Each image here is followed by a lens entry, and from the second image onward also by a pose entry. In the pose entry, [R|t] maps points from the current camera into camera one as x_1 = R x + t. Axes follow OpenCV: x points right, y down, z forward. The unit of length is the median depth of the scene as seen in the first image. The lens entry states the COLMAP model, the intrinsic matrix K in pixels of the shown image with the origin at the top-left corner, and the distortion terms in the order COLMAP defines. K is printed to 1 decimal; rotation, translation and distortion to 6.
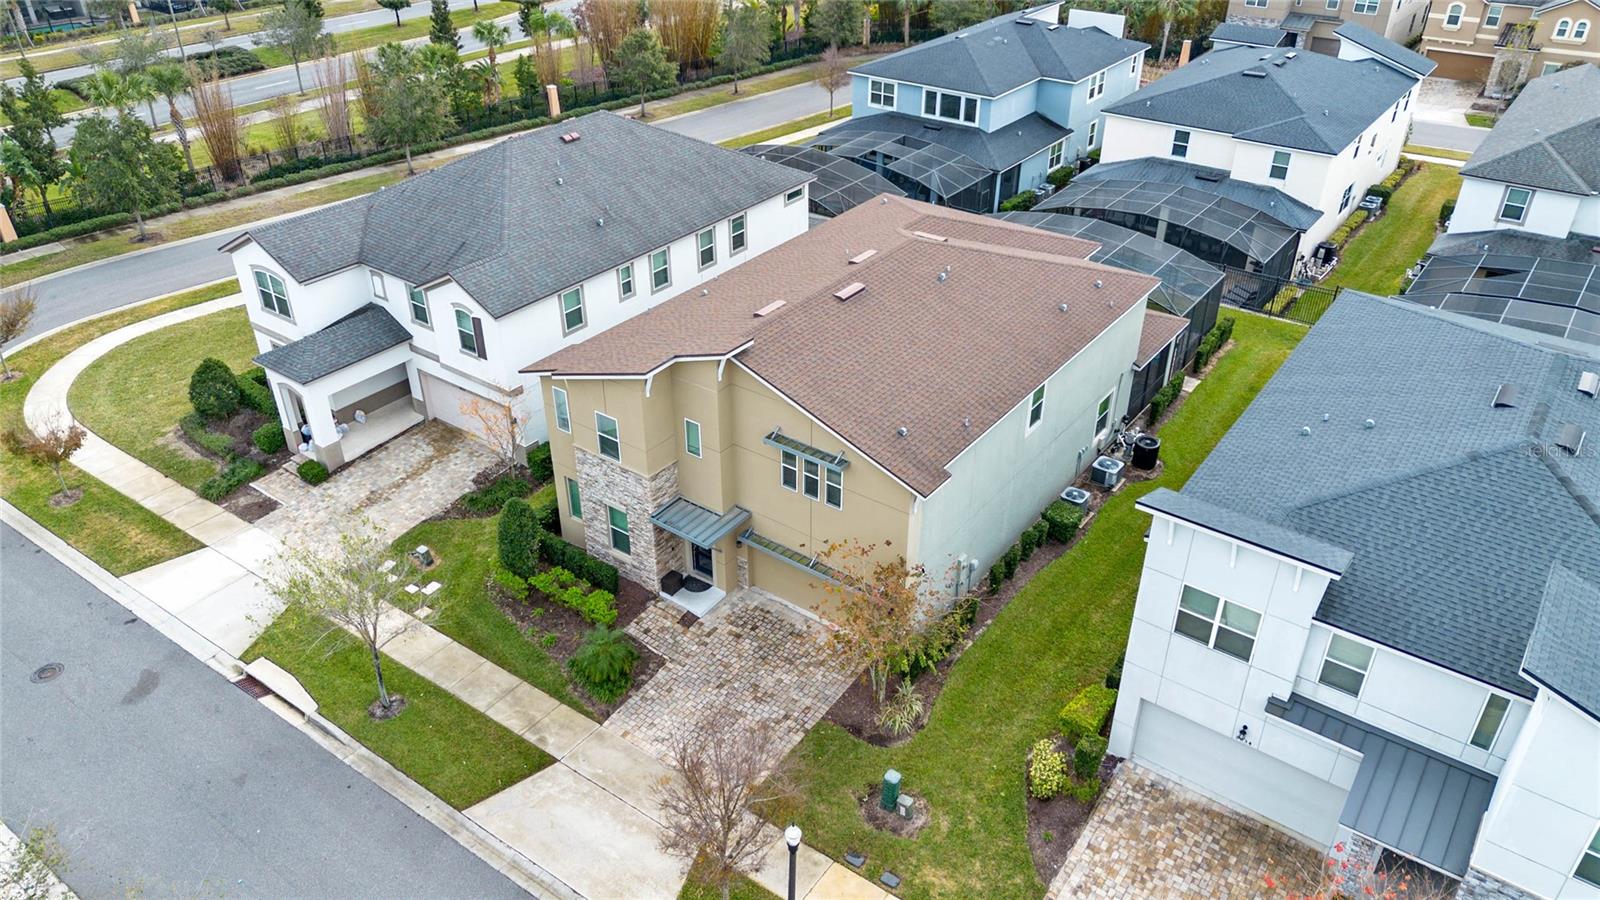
lens RADIAL K [[1138.6, 0, 803.7], [0, 1138.6, 455.1], [0, 0, 1]] dist [0.038816, -0.004345]
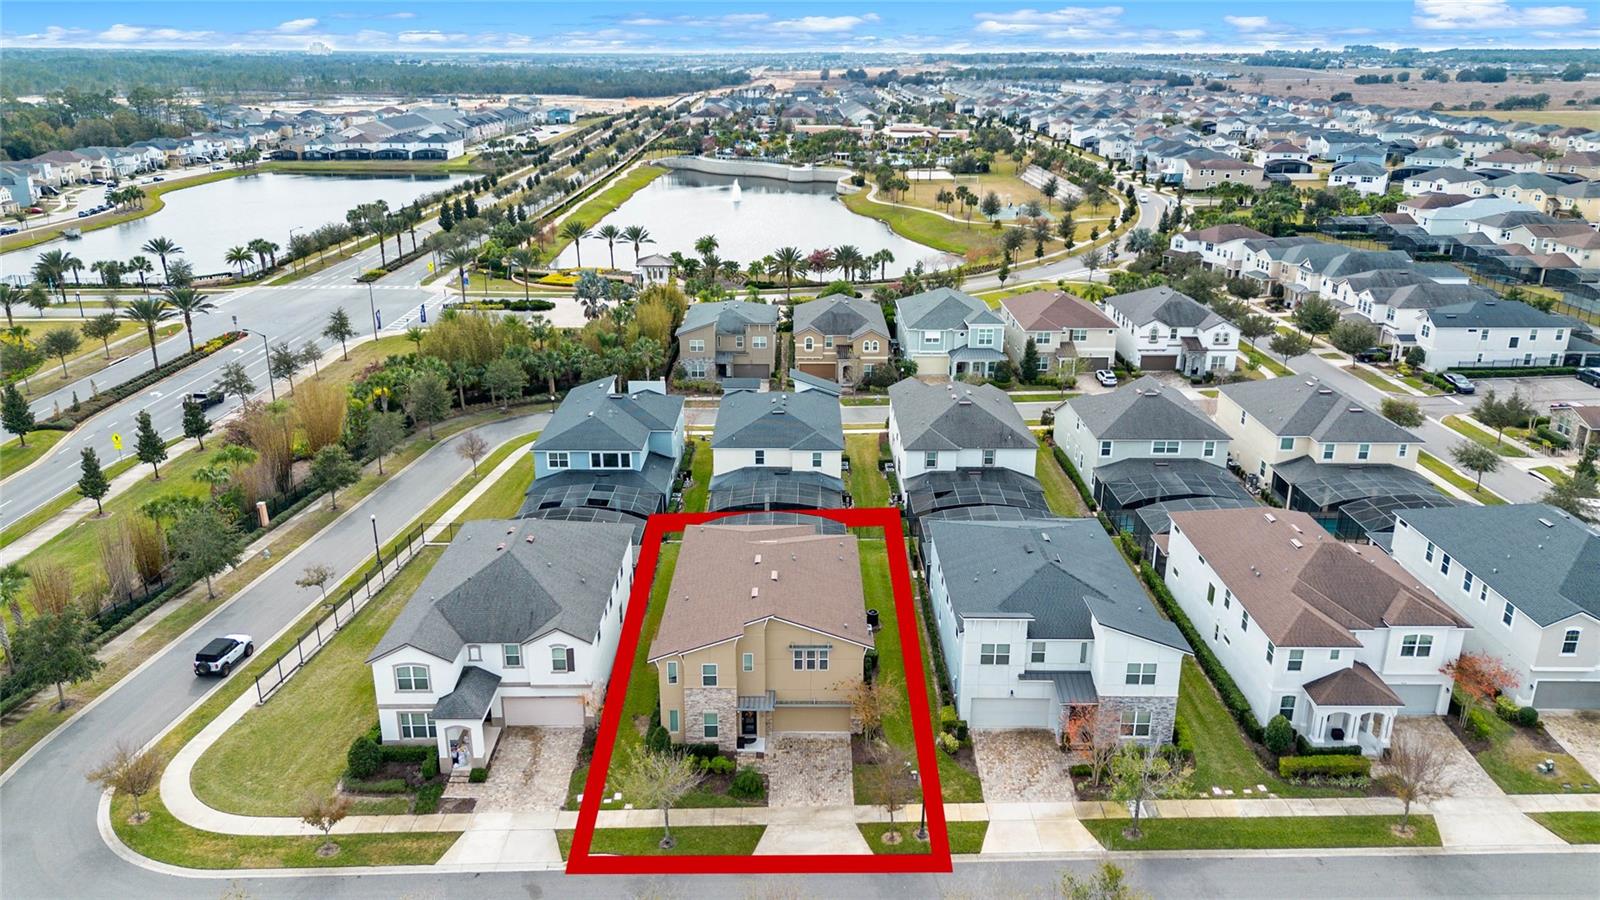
lens RADIAL K [[1126.9, 0, 805.6], [0, 1126.9, 442.0], [0, 0, 1]] dist [0.091586, -0.140452]
pose [[0.807624, -0.193903, 0.556906, -0.845137], [0.314994, 0.940226, -0.129436, -0.072366], [-0.498519, 0.279958, 0.820428, -0.674892]]
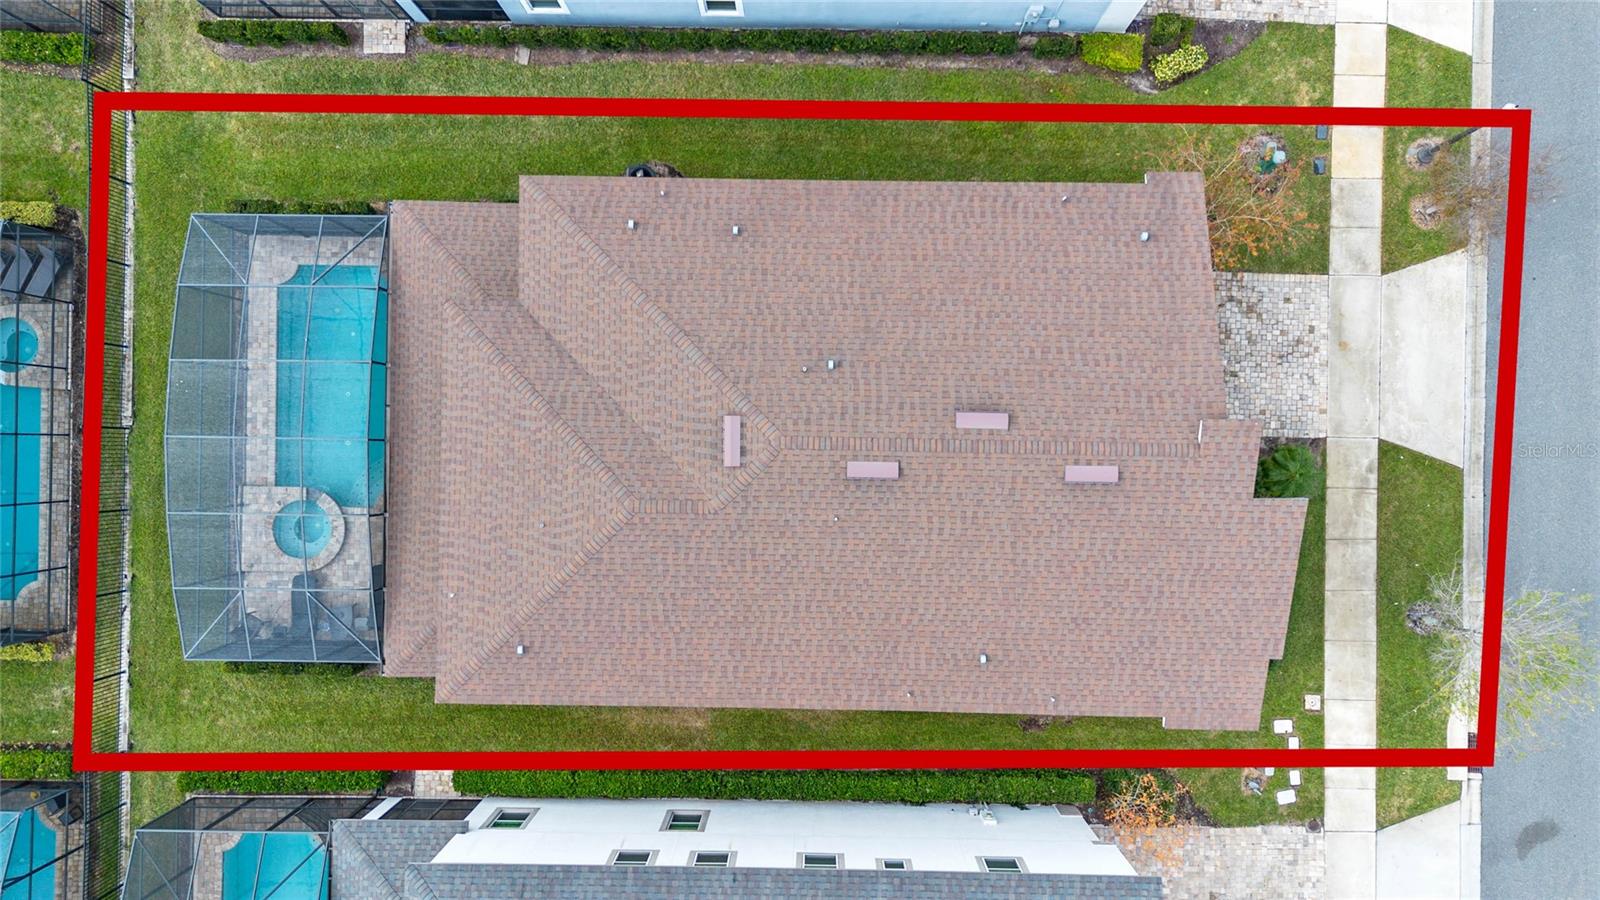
lens RADIAL K [[1138.6, 0, 803.7], [0, 1138.6, 455.1], [0, 0, 1]] dist [0.038816, -0.004345]
pose [[-0.580079, -0.814542, 0.005430, 0.069636], [0.436407, -0.305147, 0.846424, -0.679861], [-0.687791, 0.493363, 0.532481, 0.566645]]
